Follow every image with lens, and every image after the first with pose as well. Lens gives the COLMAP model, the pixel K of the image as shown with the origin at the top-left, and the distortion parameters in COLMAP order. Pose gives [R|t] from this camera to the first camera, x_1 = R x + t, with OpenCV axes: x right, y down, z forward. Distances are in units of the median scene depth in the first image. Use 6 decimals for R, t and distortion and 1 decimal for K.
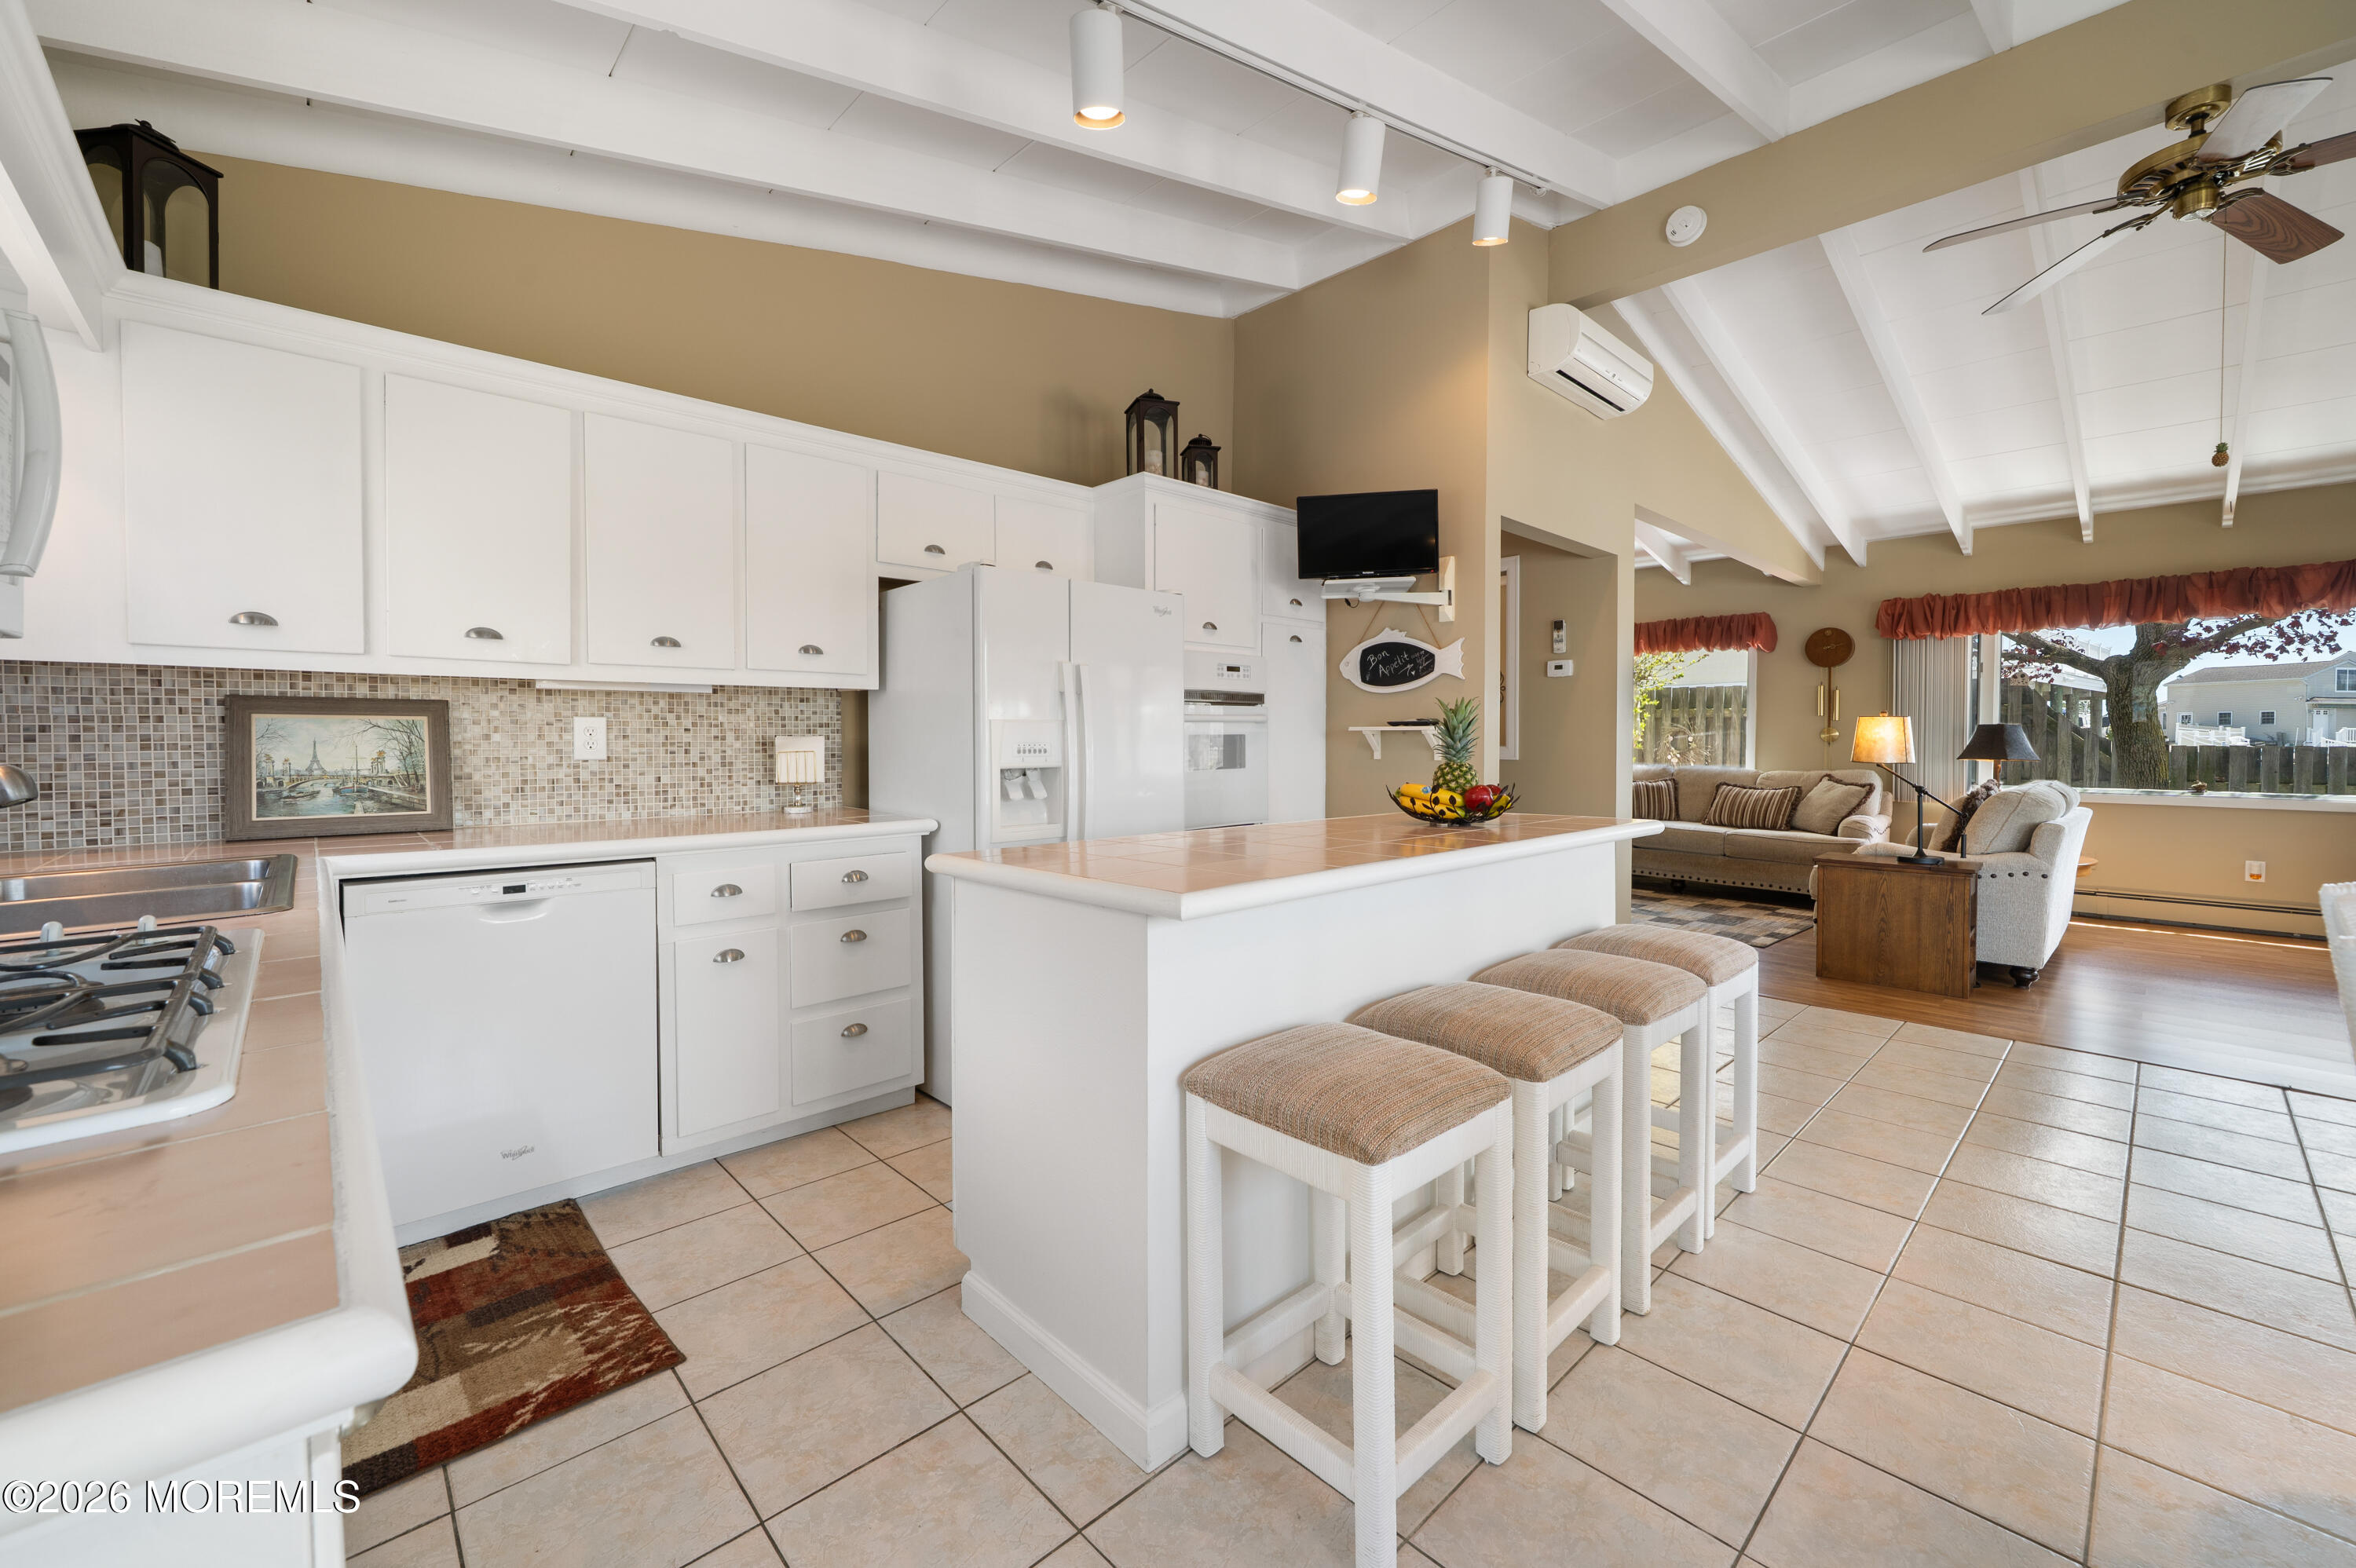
lens RADIAL K [[972.3, 0, 1154.7], [0, 972.3, 751.9], [0, 0, 1]] dist [0.002485, 0.000027]
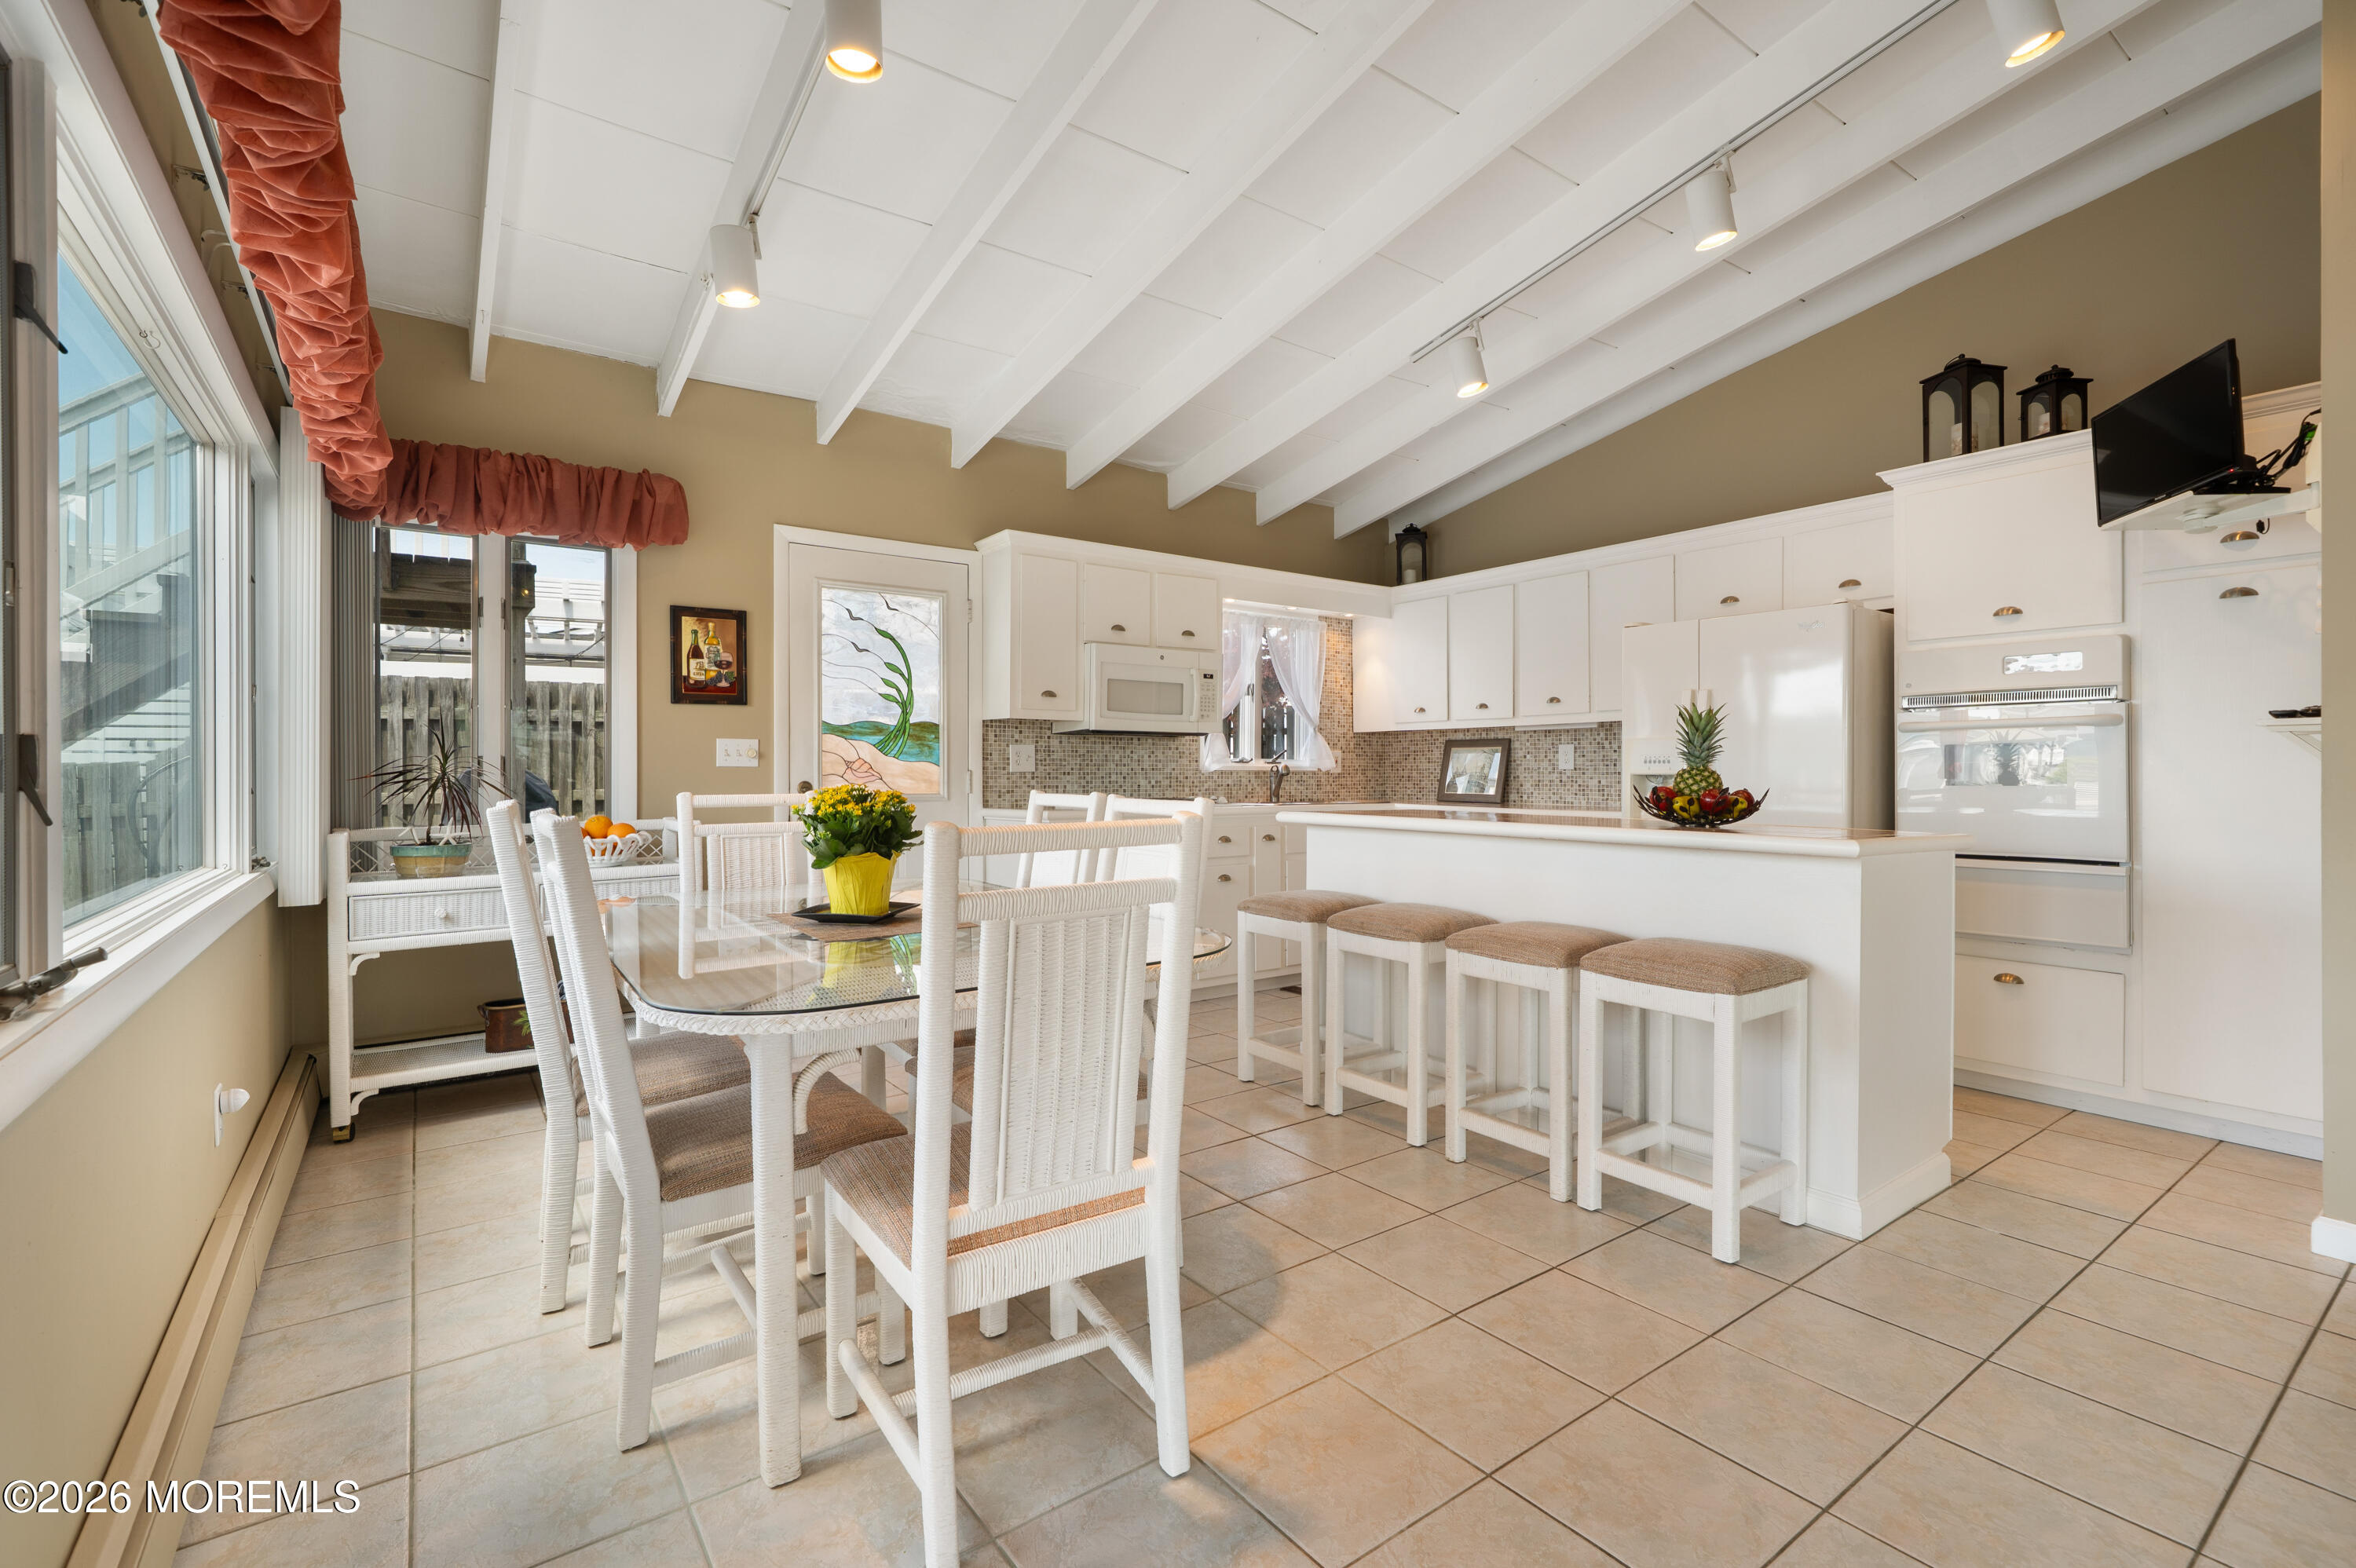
lens RADIAL K [[1040.6, 0, 1174.1], [0, 1040.6, 775.5], [0, 0, 1]] dist [0.001285, 0.000116]
pose [[-0.130865, 0.003690, -0.991393, 1.413098], [-0.015661, 0.999861, 0.005789, 0.020150], [0.991276, 0.016284, -0.130789, 0.576264]]
